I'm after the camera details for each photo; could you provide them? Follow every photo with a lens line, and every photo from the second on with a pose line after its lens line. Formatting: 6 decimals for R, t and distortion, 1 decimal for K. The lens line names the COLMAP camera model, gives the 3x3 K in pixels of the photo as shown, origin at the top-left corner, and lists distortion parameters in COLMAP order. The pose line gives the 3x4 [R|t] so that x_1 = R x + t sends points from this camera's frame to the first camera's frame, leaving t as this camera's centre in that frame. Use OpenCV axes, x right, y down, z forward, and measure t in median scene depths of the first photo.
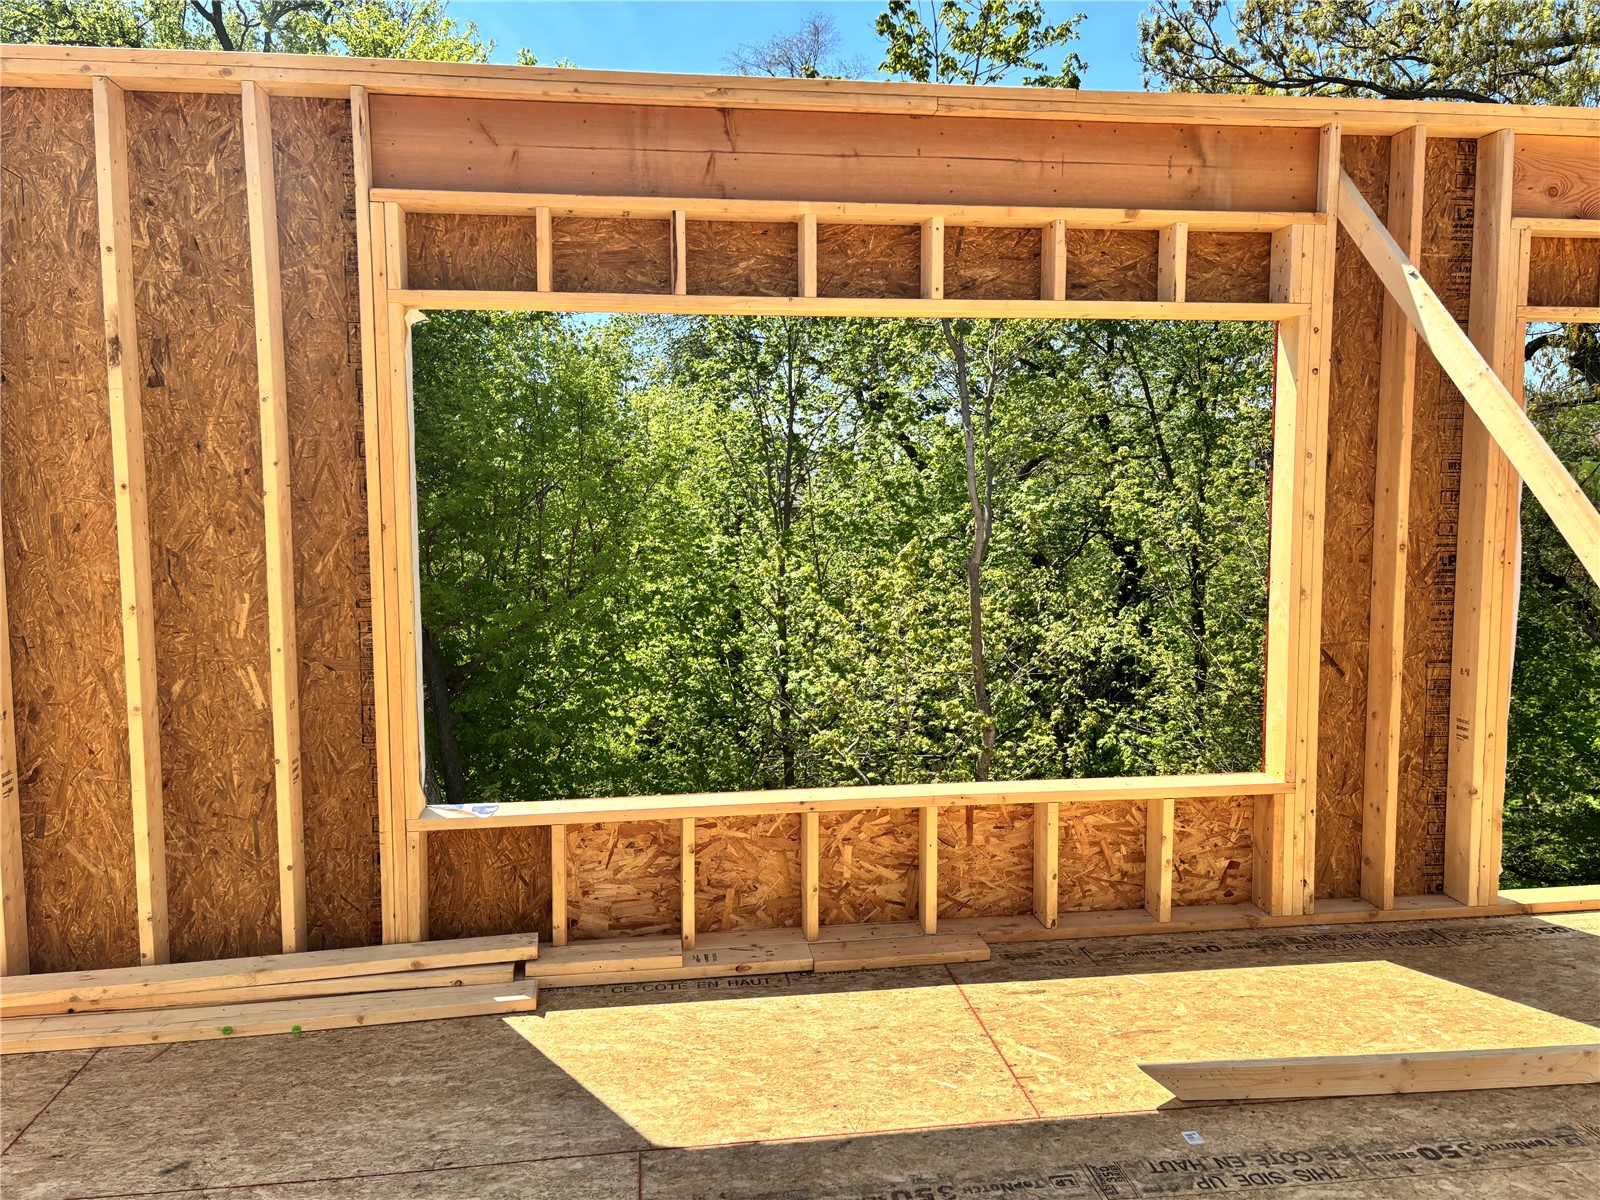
lens RADIAL K [[1213.9, 0, 807.8], [0, 1213.9, 596.3], [0, 0, 1]] dist [0.038841, -0.029443]
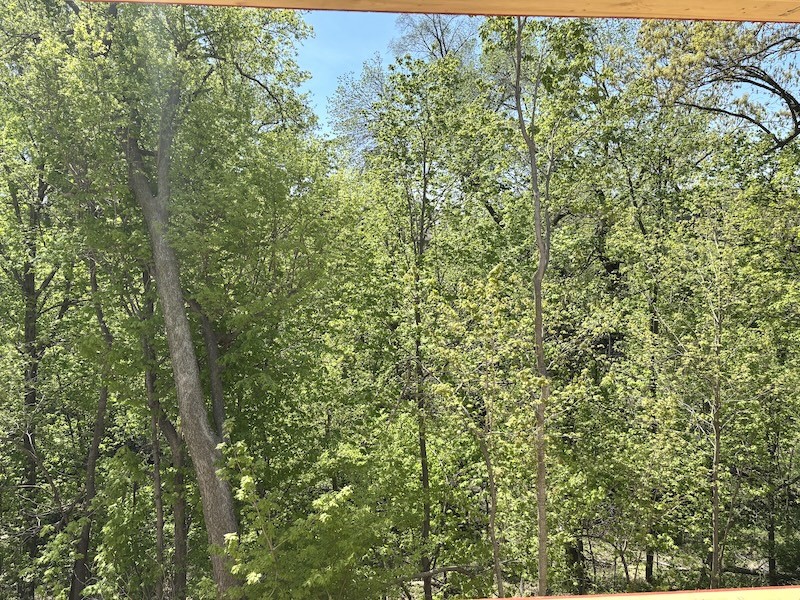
lens RADIAL K [[606.9, 0, 395.2], [0, 606.9, 303.9], [0, 0, 1]] dist [0.038841, -0.029443]
pose [[0.997931, 0.015643, -0.062361, 0.000794], [-0.013570, 0.999346, 0.033518, -0.012695], [0.062845, -0.032603, 0.997491, 0.126370]]
